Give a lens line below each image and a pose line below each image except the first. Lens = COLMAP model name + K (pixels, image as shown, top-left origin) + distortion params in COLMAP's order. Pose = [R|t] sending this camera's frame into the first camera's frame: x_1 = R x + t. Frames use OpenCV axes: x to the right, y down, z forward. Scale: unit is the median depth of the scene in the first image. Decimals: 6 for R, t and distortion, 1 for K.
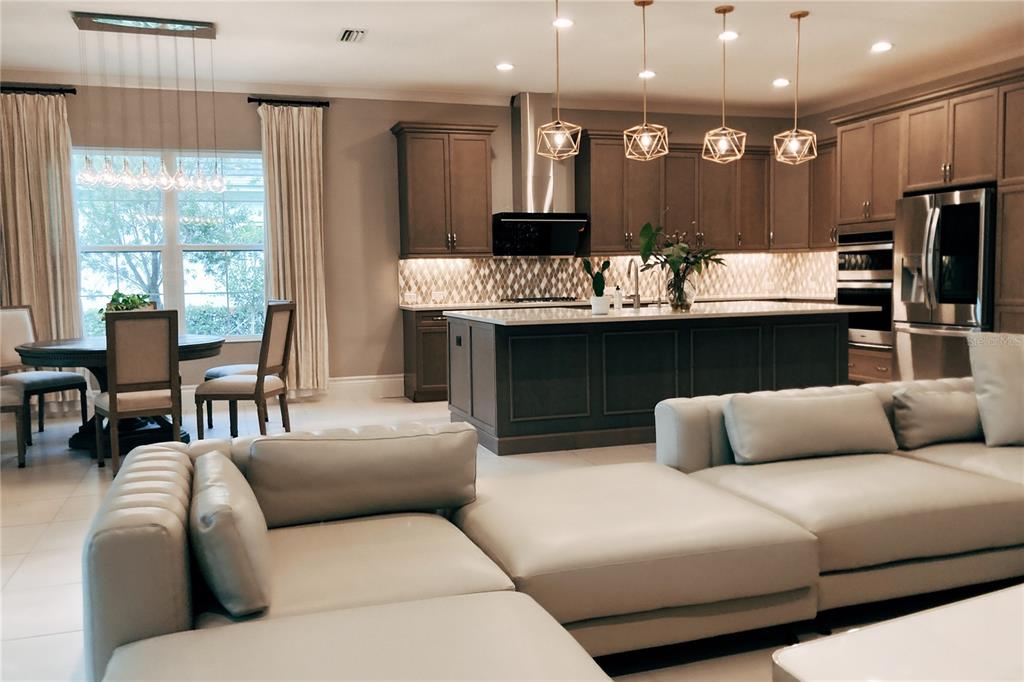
lens RADIAL K [[824.2, 0, 498.8], [0, 824.2, 325.6], [0, 0, 1]] dist [0.030811, -0.003017]
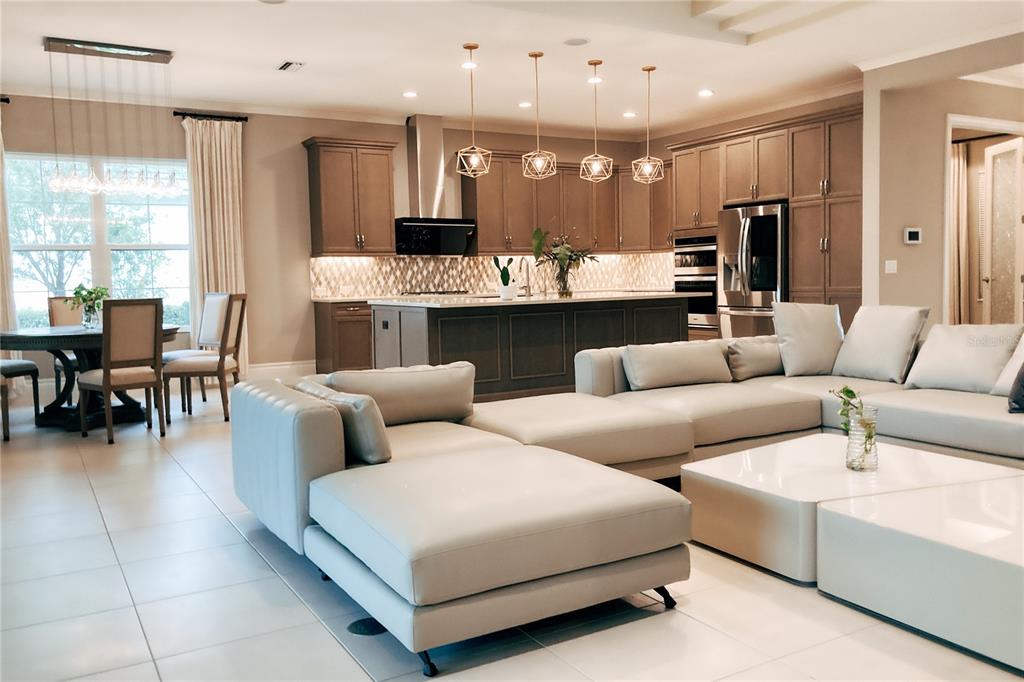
lens RADIAL K [[824.2, 0, 498.8], [0, 824.2, 325.6], [0, 0, 1]] dist [0.030811, -0.003017]
pose [[0.980095, -0.015478, 0.197923, -0.103811], [0.016538, 0.999856, -0.003702, 0.022730], [-0.197837, 0.006902, 0.980211, -0.174004]]
